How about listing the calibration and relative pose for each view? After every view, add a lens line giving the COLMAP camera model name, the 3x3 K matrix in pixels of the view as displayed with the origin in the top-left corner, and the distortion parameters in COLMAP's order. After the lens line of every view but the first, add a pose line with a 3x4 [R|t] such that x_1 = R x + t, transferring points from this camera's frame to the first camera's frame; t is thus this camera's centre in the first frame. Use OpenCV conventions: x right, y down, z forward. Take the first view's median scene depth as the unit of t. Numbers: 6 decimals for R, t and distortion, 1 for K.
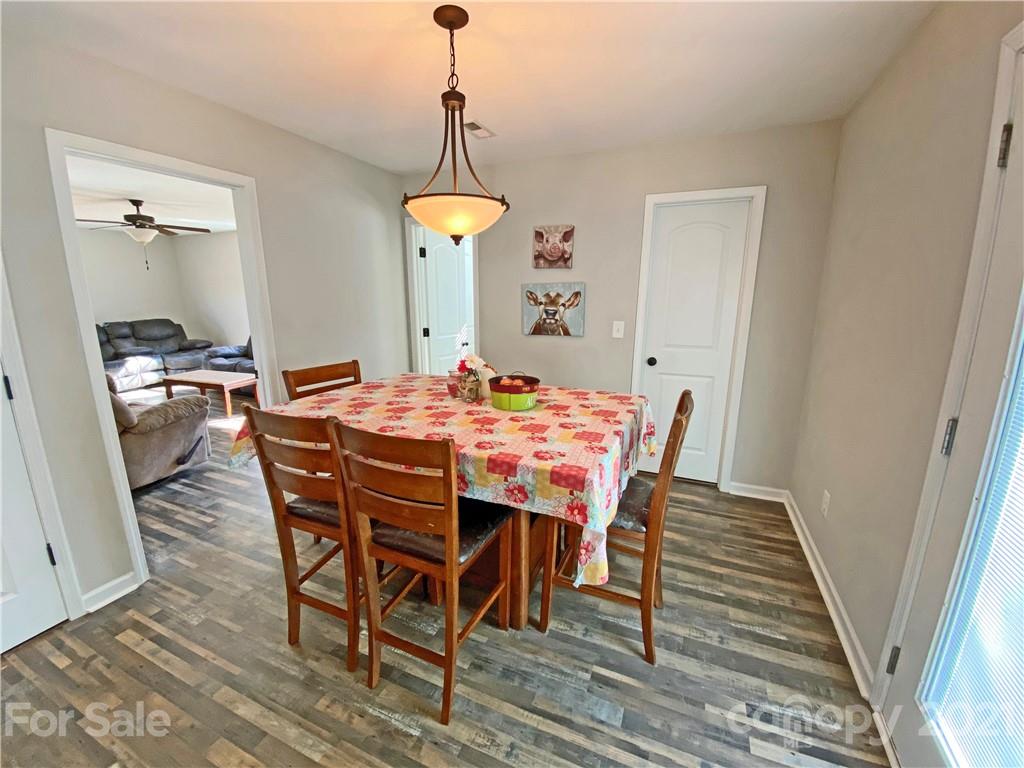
lens RADIAL K [[412.2, 0, 509.4], [0, 412.2, 386.7], [0, 0, 1]] dist [0.054281, -0.043105]
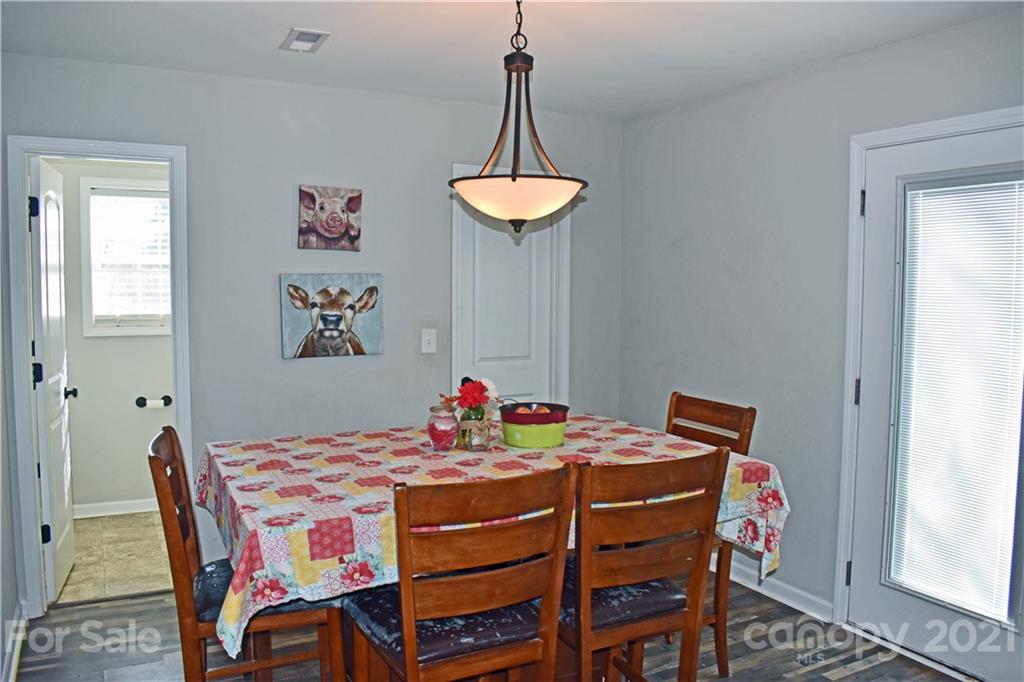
lens RADIAL K [[804.9, 0, 512.0], [0, 804.9, 341.0], [0, 0, 1]] dist [-0.090307, 0.005448]
pose [[0.615039, -0.050658, 0.786867, -0.693384], [0.165595, 0.983977, -0.066086, -0.027189], [-0.770912, 0.170946, 0.613573, 0.076833]]
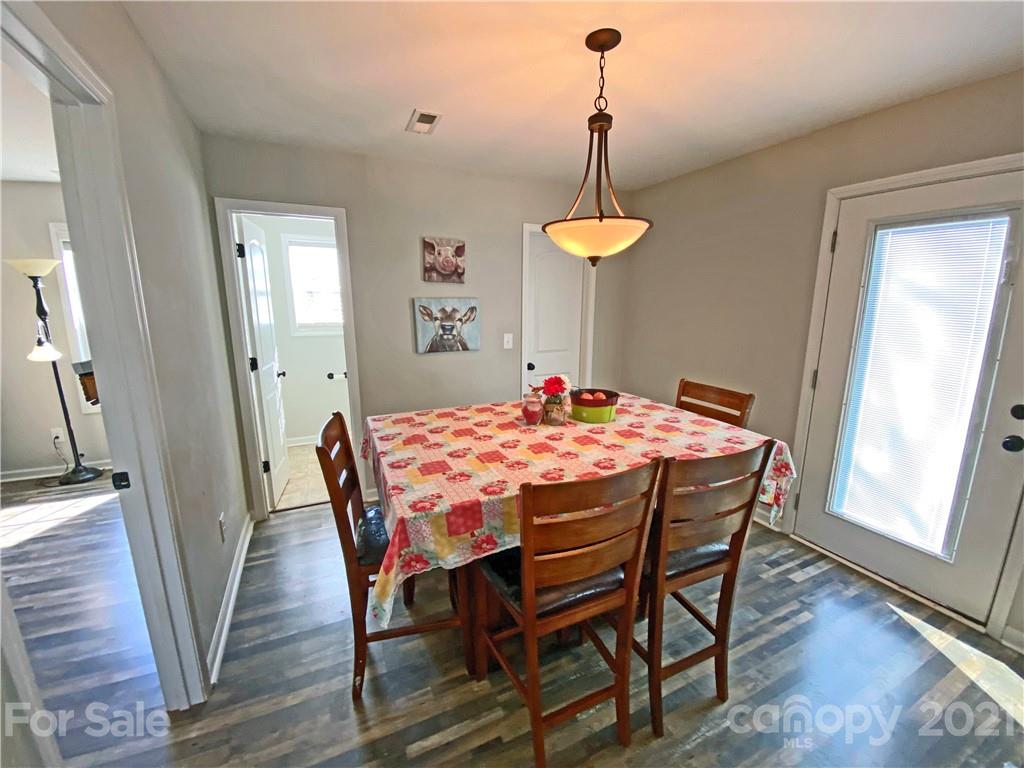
lens RADIAL K [[412.2, 0, 509.4], [0, 412.2, 386.7], [0, 0, 1]] dist [0.054281, -0.043105]
pose [[0.657053, -0.149415, 0.738889, -0.553792], [0.162972, 0.985136, 0.054288, -0.077128], [-0.736018, 0.084748, 0.671637, 0.272543]]
